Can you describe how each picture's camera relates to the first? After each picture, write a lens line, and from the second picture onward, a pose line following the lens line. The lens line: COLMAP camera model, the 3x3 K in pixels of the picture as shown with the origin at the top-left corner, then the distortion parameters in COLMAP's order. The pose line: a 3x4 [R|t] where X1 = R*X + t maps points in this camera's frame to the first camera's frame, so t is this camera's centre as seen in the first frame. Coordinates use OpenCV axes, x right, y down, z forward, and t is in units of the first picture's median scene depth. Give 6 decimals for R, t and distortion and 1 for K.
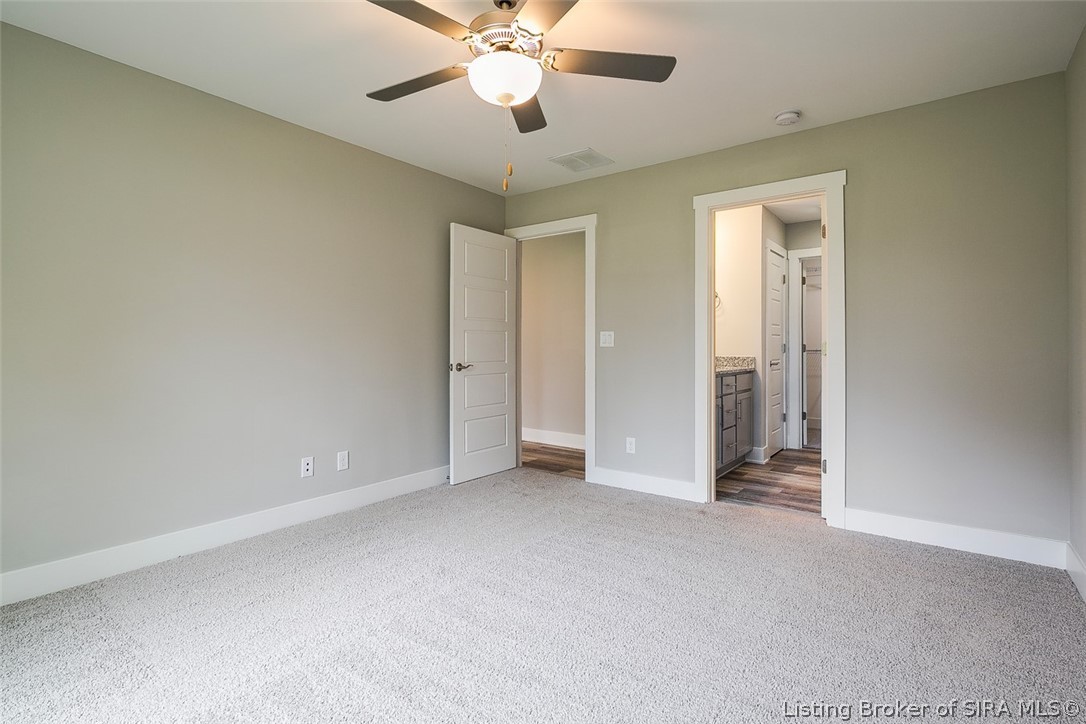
lens RADIAL K [[532.3, 0, 540.9], [0, 532.3, 351.8], [0, 0, 1]] dist [0.005005, -0.005734]
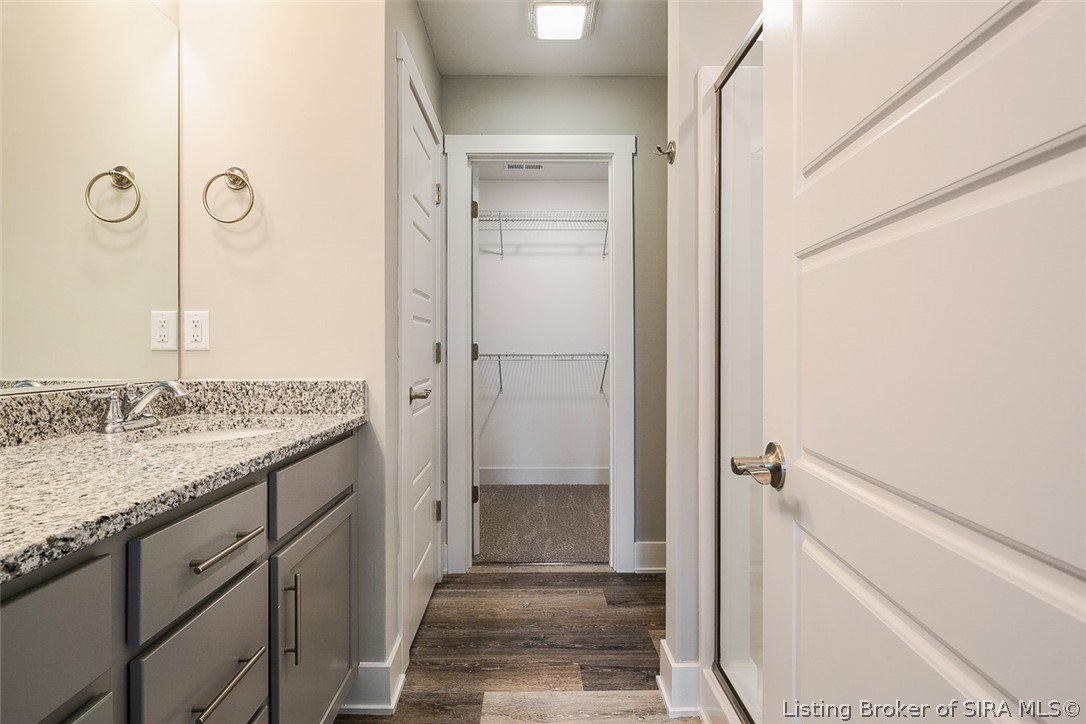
lens RADIAL K [[532.3, 0, 540.9], [0, 532.3, 351.8], [0, 0, 1]] dist [0.005005, -0.005734]
pose [[0.790609, -0.001810, 0.612318, 0.258230], [0.002266, 0.999997, 0.000032, -0.007144], [-0.612317, 0.001362, 0.790611, 0.608986]]
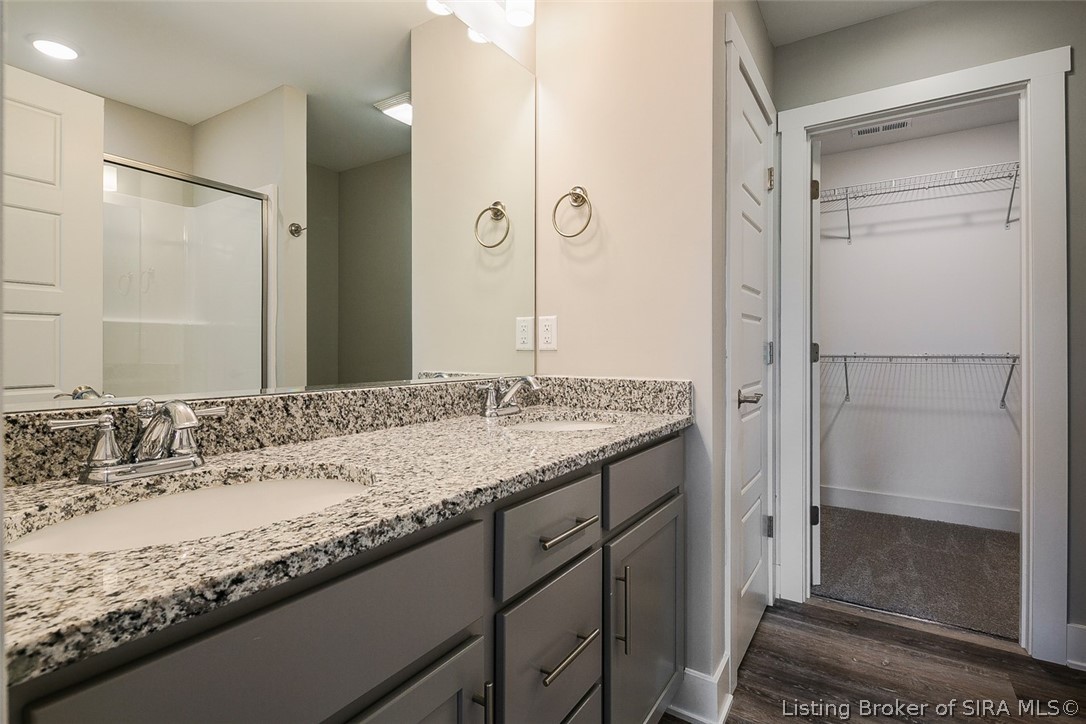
lens RADIAL K [[532.3, 0, 540.9], [0, 532.3, 351.8], [0, 0, 1]] dist [0.005005, -0.005734]
pose [[0.997629, 0.001120, 0.068816, 0.260827], [-0.001045, 0.999999, -0.001125, -0.007041], [-0.068818, 0.001050, 0.997629, 0.620541]]
